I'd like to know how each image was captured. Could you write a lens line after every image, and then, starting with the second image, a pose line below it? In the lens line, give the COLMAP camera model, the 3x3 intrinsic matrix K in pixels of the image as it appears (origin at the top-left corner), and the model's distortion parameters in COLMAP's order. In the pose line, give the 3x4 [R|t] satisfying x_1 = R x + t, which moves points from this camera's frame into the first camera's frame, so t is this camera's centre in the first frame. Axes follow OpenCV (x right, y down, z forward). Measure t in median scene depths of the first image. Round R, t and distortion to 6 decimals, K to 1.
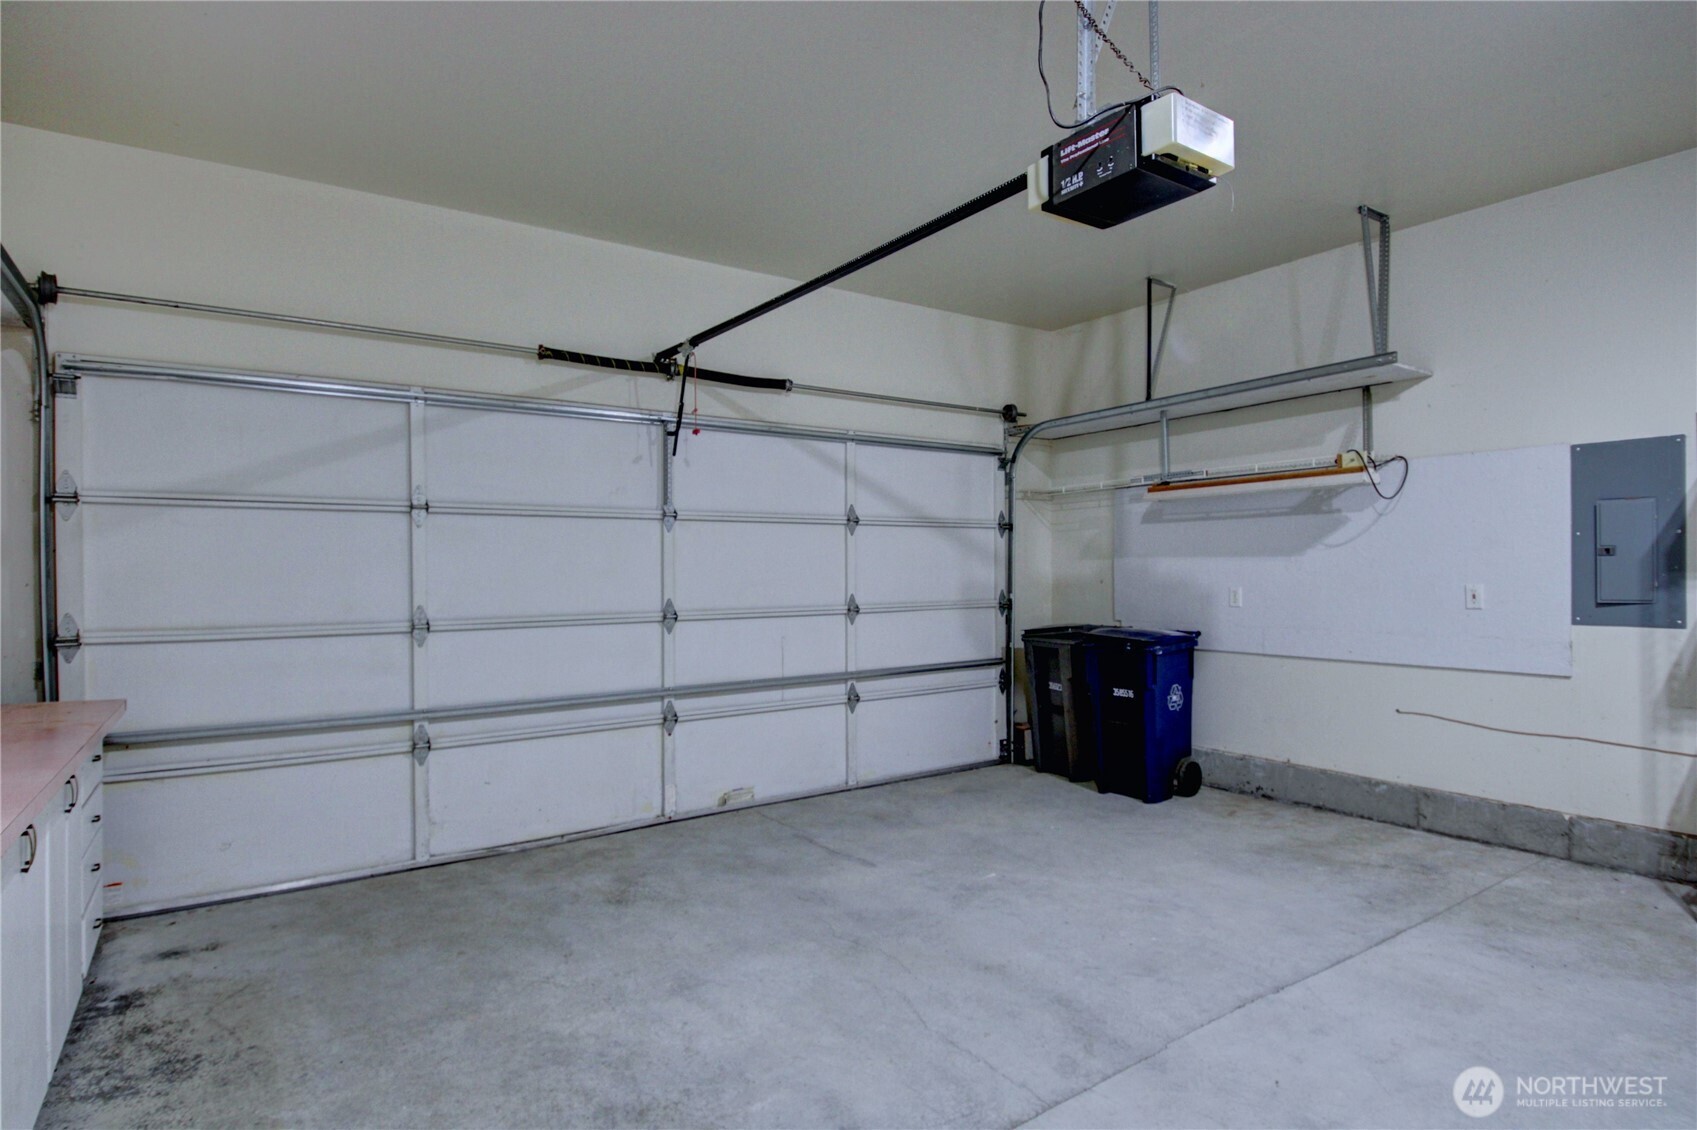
lens RADIAL K [[897.2, 0, 836.4], [0, 897.2, 565.4], [0, 0, 1]] dist [0.000695, -0.010970]
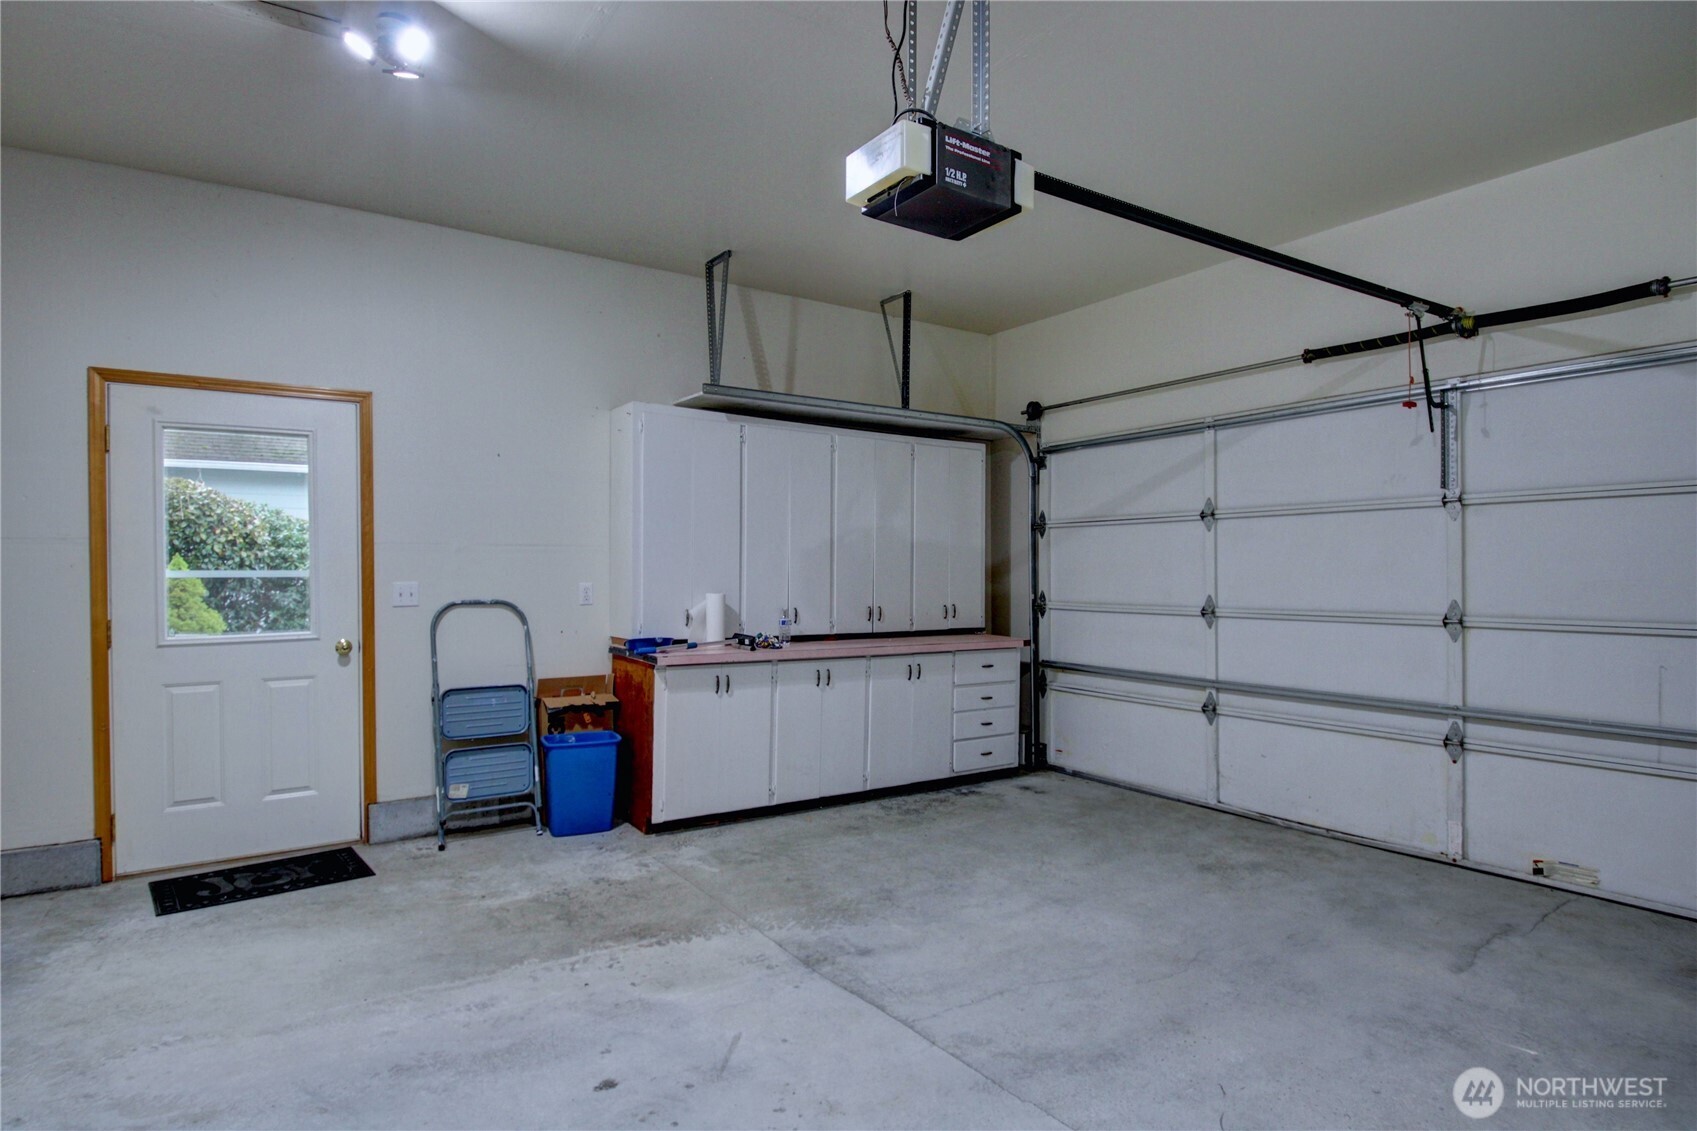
lens RADIAL K [[897.2, 0, 835.5], [0, 897.2, 572.5], [0, 0, 1]] dist [0.000695, -0.010970]
pose [[-0.011526, 0.008340, -0.999899, 0.799387], [0.008375, 0.999931, 0.008244, -0.000533], [0.999899, -0.008279, -0.011595, 0.522824]]
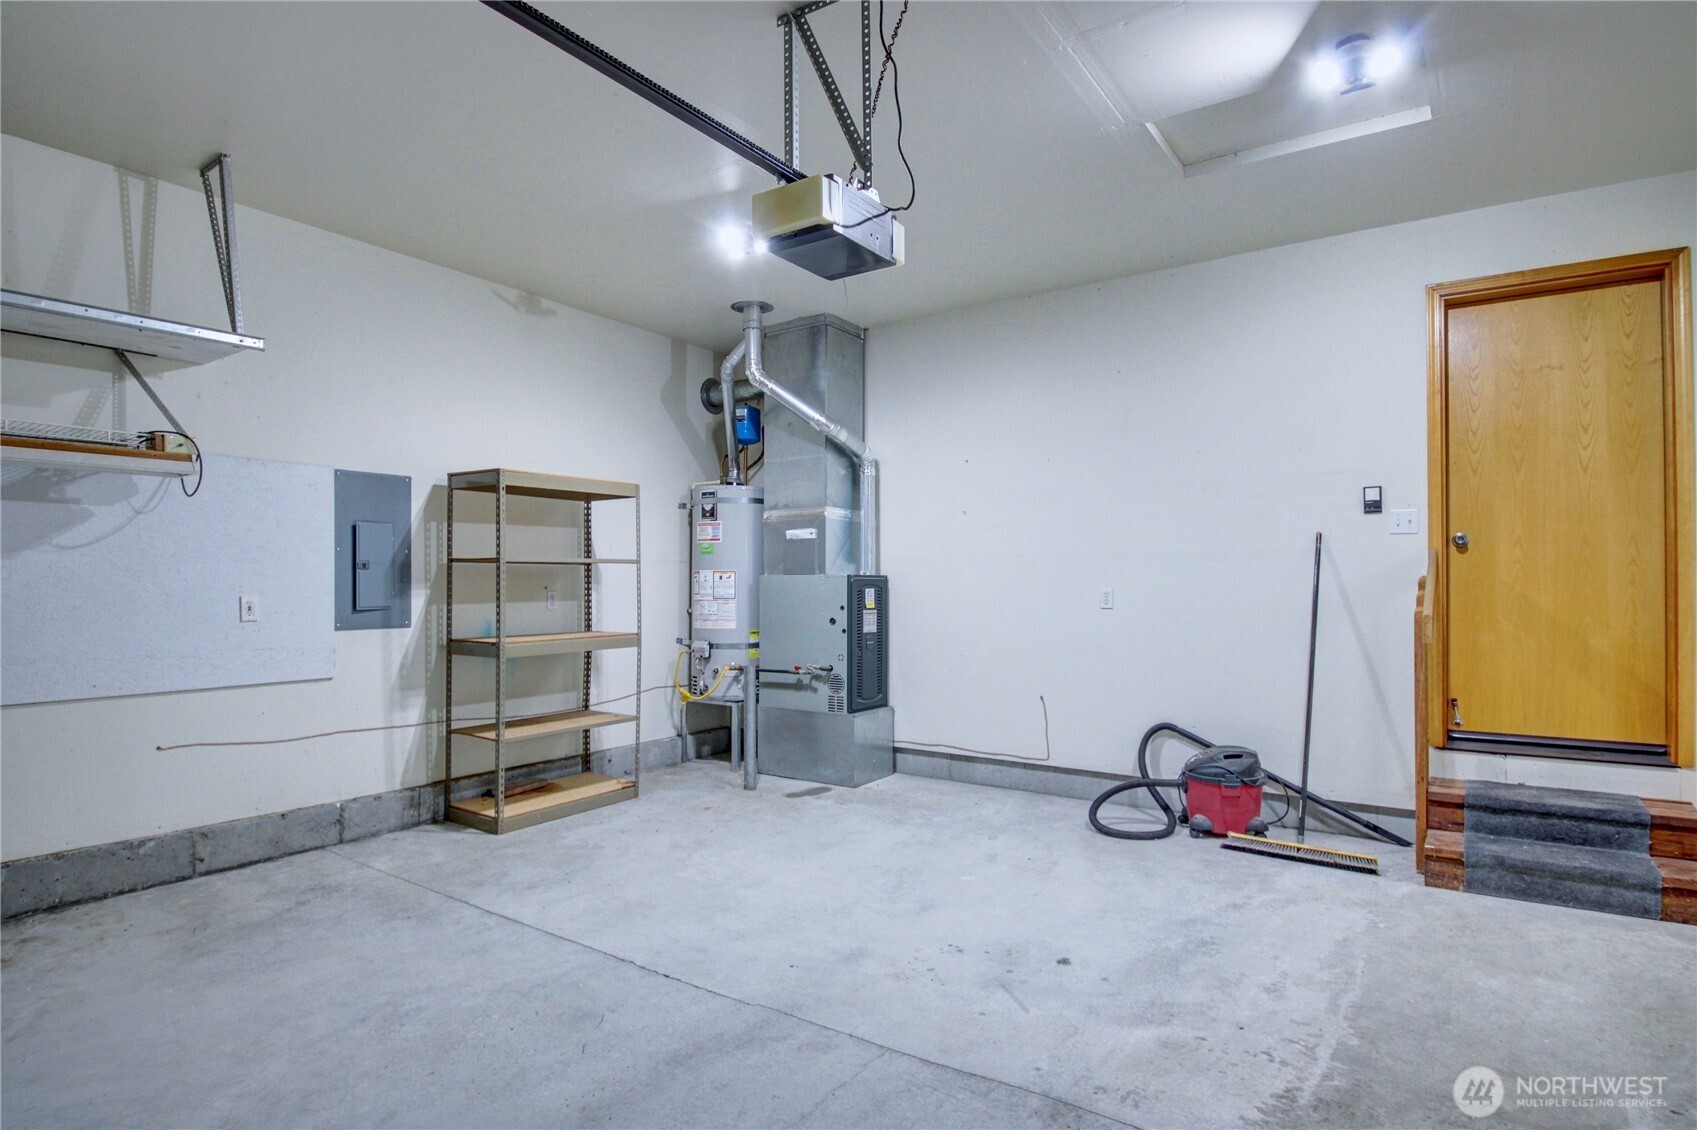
lens RADIAL K [[897.2, 0, 843.9], [0, 897.2, 572.7], [0, 0, 1]] dist [0.000695, -0.010970]
pose [[-0.350426, 0.019540, 0.936386, -0.452354], [-0.000973, 0.999774, -0.021227, 0.017926], [-0.936590, -0.008350, -0.350328, 0.818341]]
